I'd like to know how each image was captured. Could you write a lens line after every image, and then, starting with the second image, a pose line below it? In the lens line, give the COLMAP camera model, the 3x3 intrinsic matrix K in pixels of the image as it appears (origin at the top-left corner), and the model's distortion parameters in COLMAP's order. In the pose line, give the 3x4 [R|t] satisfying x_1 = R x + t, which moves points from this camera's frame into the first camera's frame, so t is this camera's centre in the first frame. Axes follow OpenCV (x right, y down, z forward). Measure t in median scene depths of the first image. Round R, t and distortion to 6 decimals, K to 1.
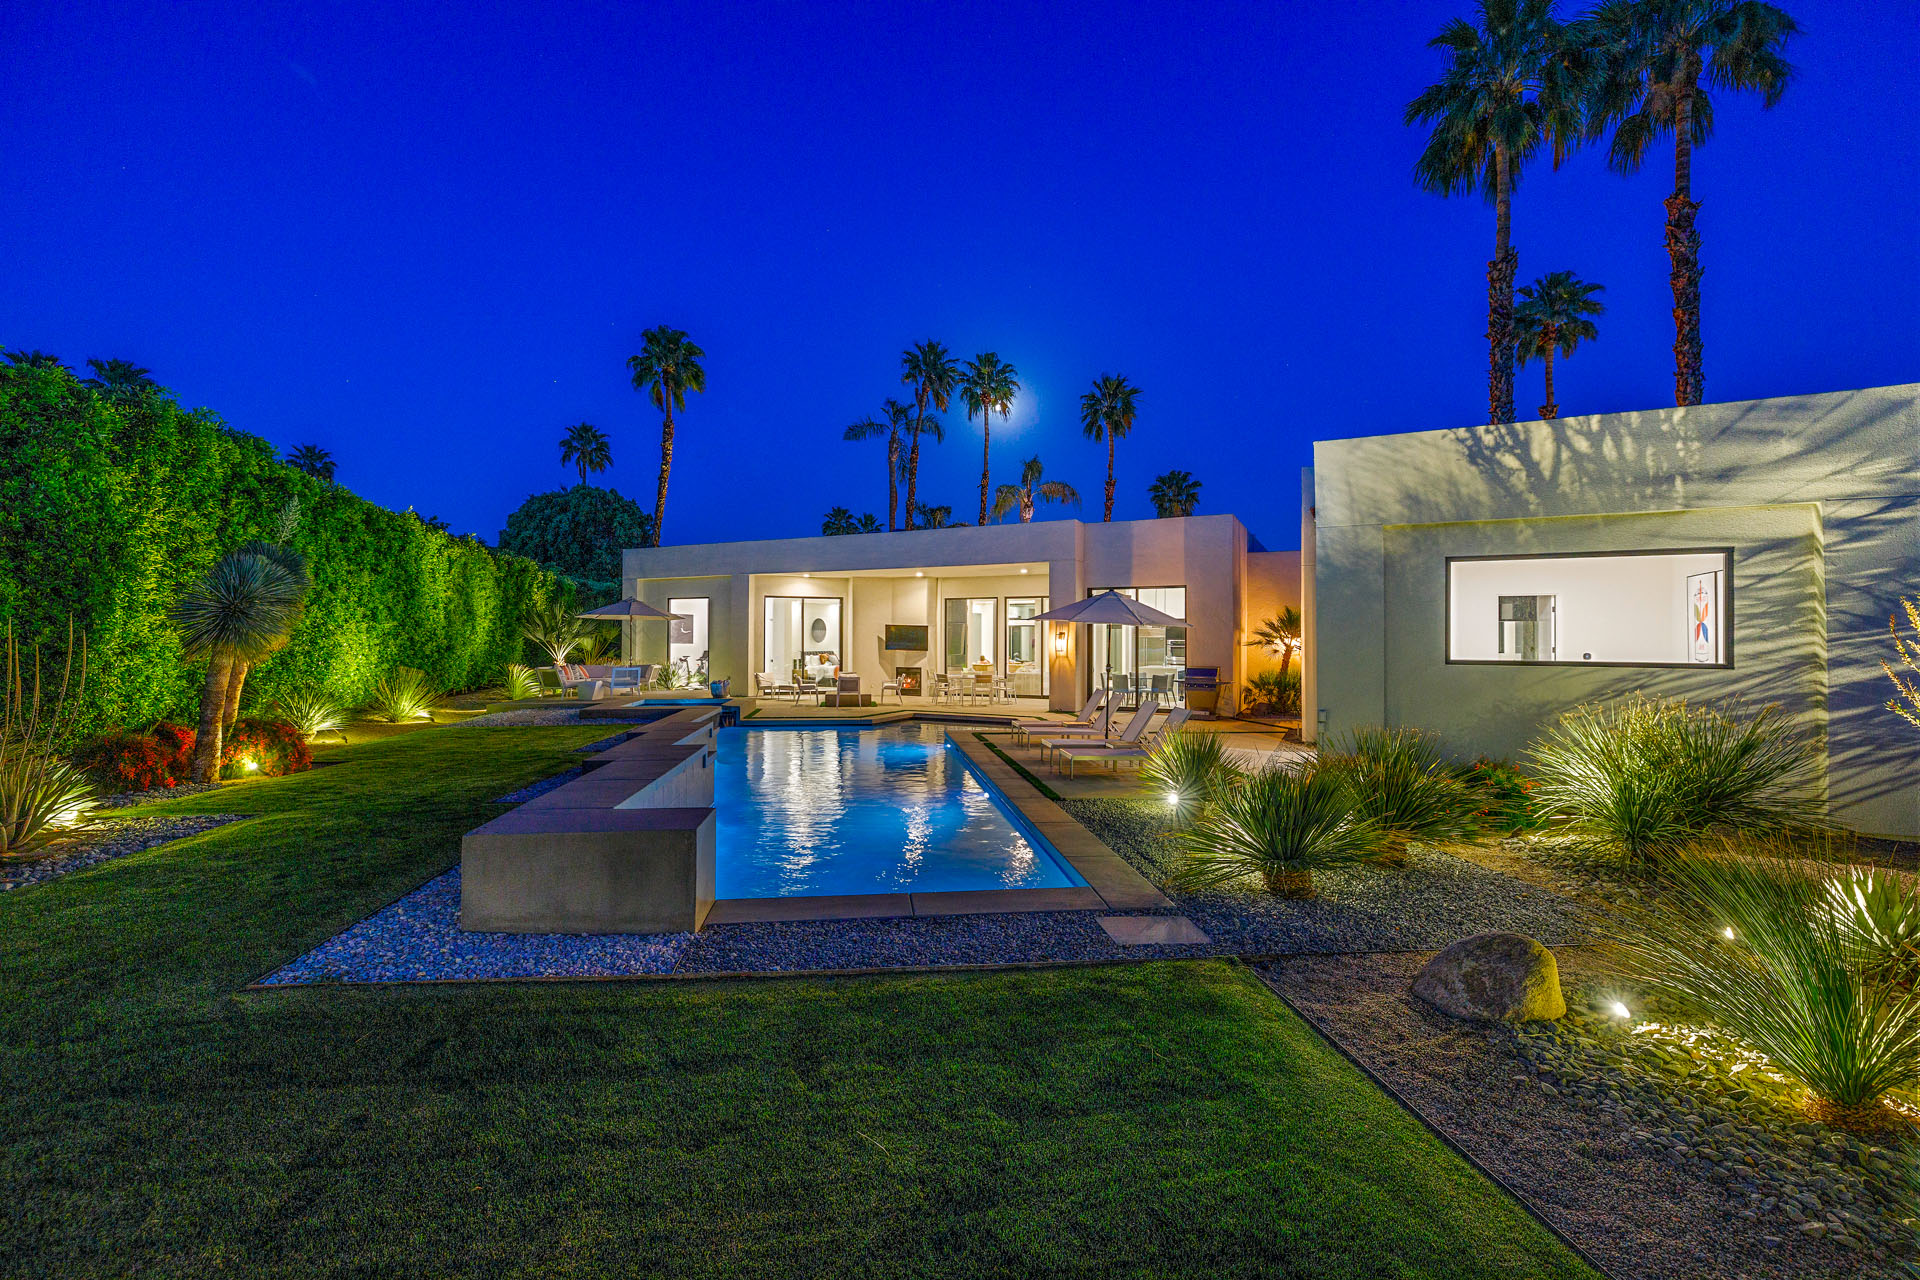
lens RADIAL K [[802.0, 0, 958.5], [0, 802.0, 623.5], [0, 0, 1]] dist [-0.000655, 0.000016]
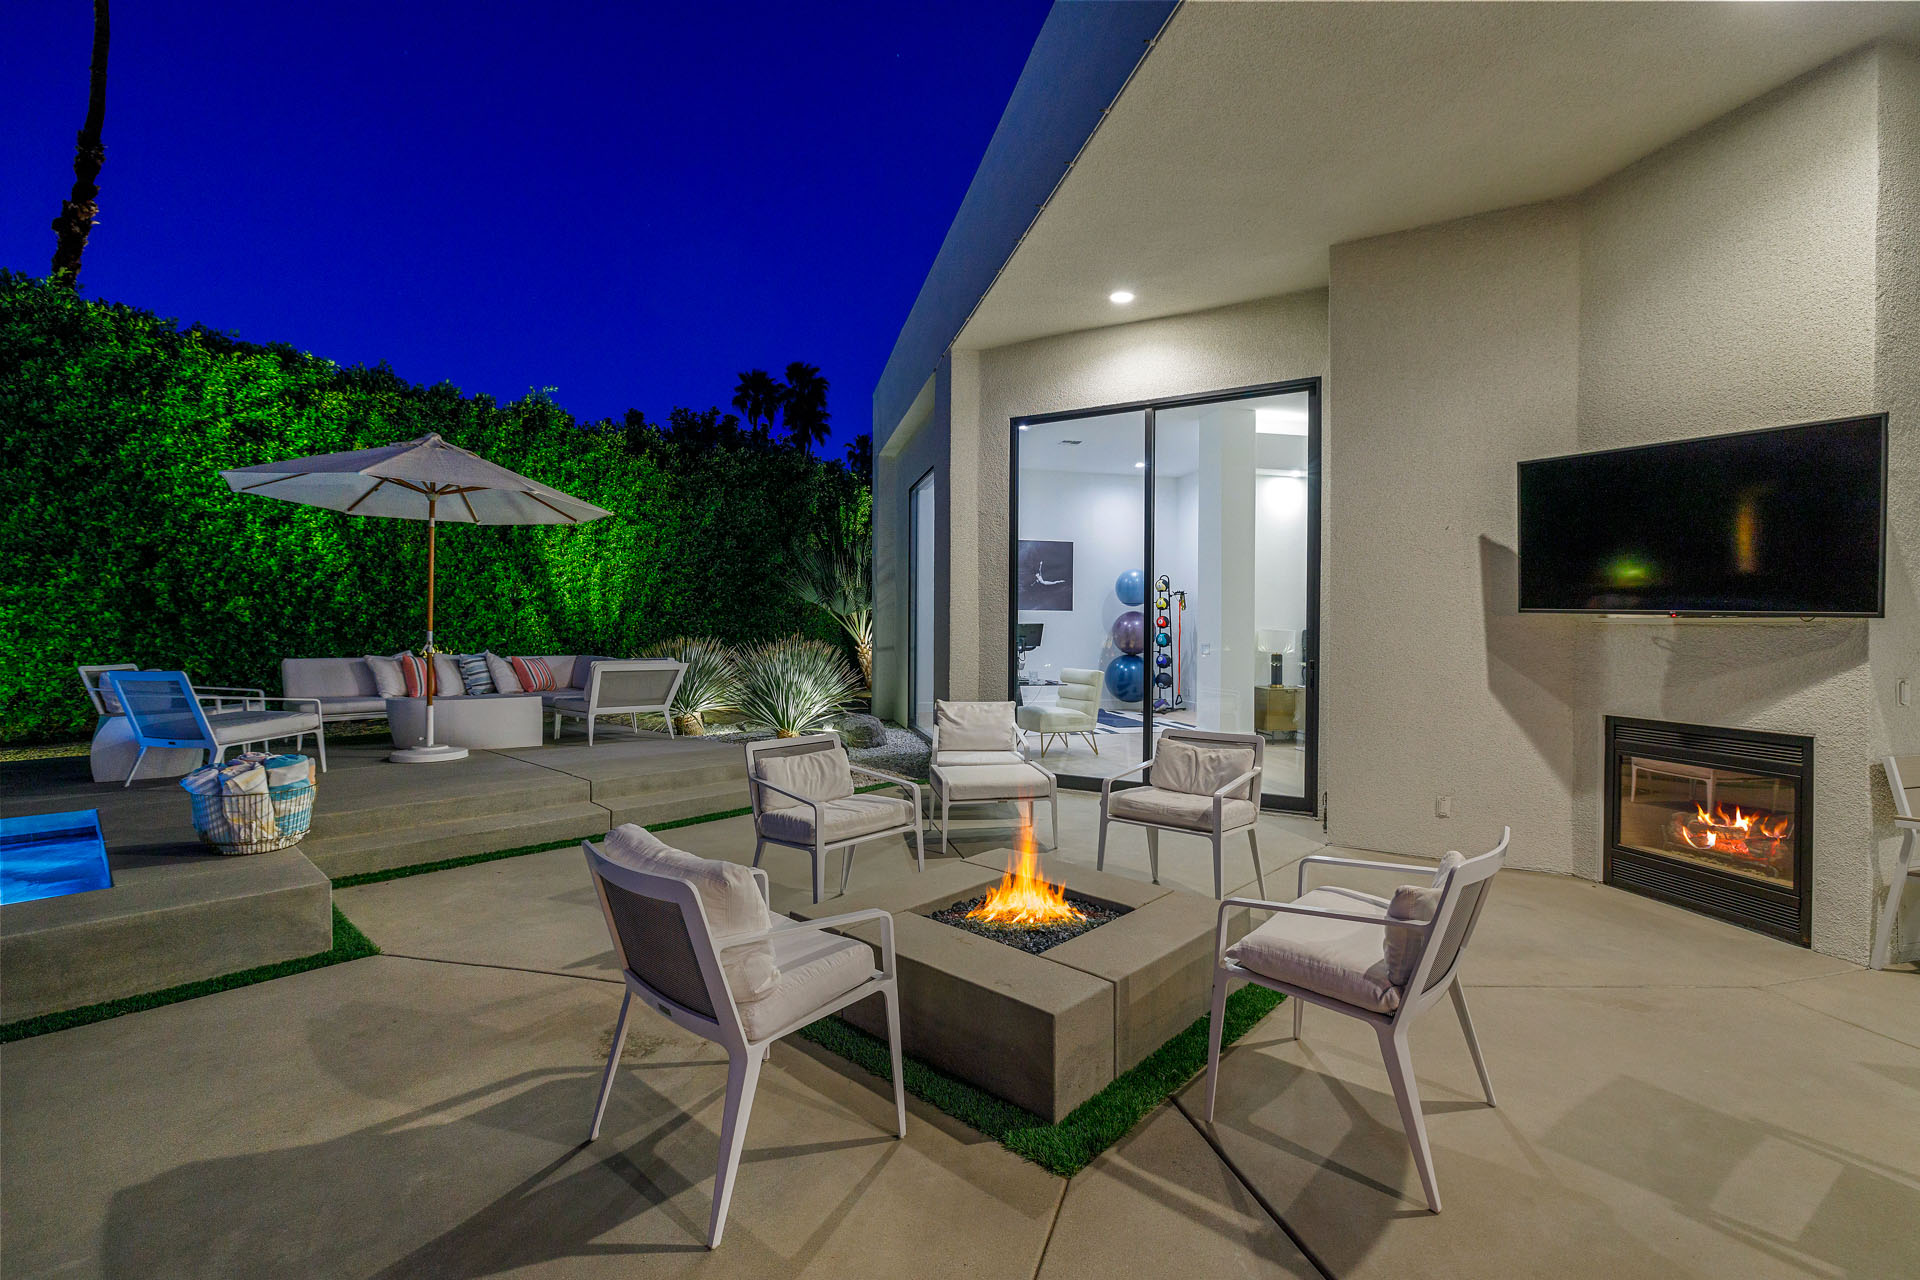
lens RADIAL K [[834.1, 0, 975.5], [0, 834.1, 636.0], [0, 0, 1]] dist [-0.013696, 0.003386]
pose [[0.649732, 0.010141, -0.760096, -0.039786], [0.016085, 0.999504, 0.027085, 0.037724], [0.759993, -0.029824, 0.649246, 0.967424]]
